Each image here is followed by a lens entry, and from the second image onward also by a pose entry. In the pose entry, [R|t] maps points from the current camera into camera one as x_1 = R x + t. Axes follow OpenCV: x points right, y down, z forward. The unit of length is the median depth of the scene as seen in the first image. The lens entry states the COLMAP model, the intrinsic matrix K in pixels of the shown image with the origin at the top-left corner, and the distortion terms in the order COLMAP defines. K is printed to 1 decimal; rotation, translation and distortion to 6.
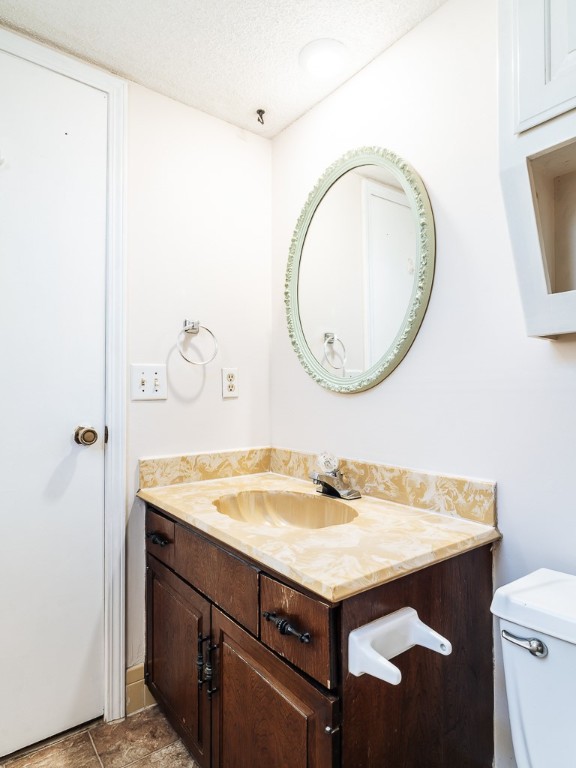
lens RADIAL K [[449.0, 0, 282.5], [0, 449.0, 385.4], [0, 0, 1]] dist [-0.002405, -0.000443]
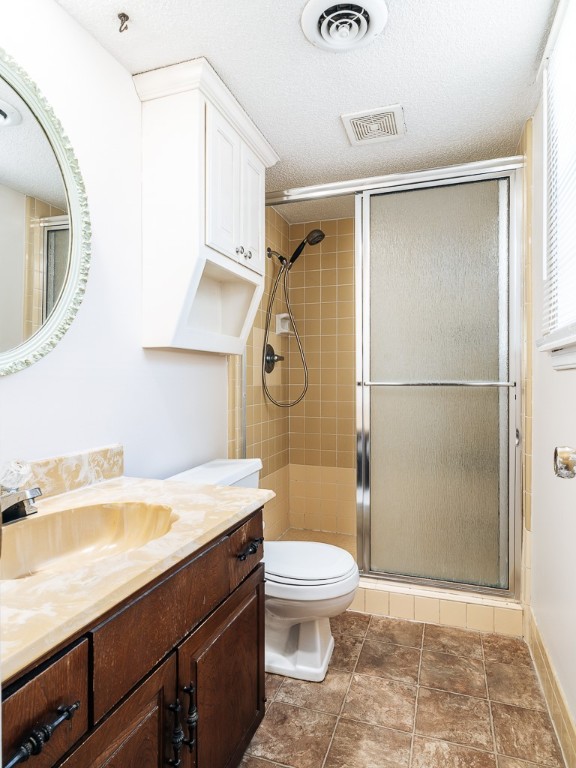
lens RADIAL K [[449.0, 0, 282.5], [0, 449.0, 385.4], [0, 0, 1]] dist [-0.002405, -0.000443]
pose [[-0.544559, -0.015235, 0.838584, -0.890329], [-0.020815, 0.999773, 0.004646, 0.015929], [-0.838464, -0.014925, -0.544752, 1.239623]]
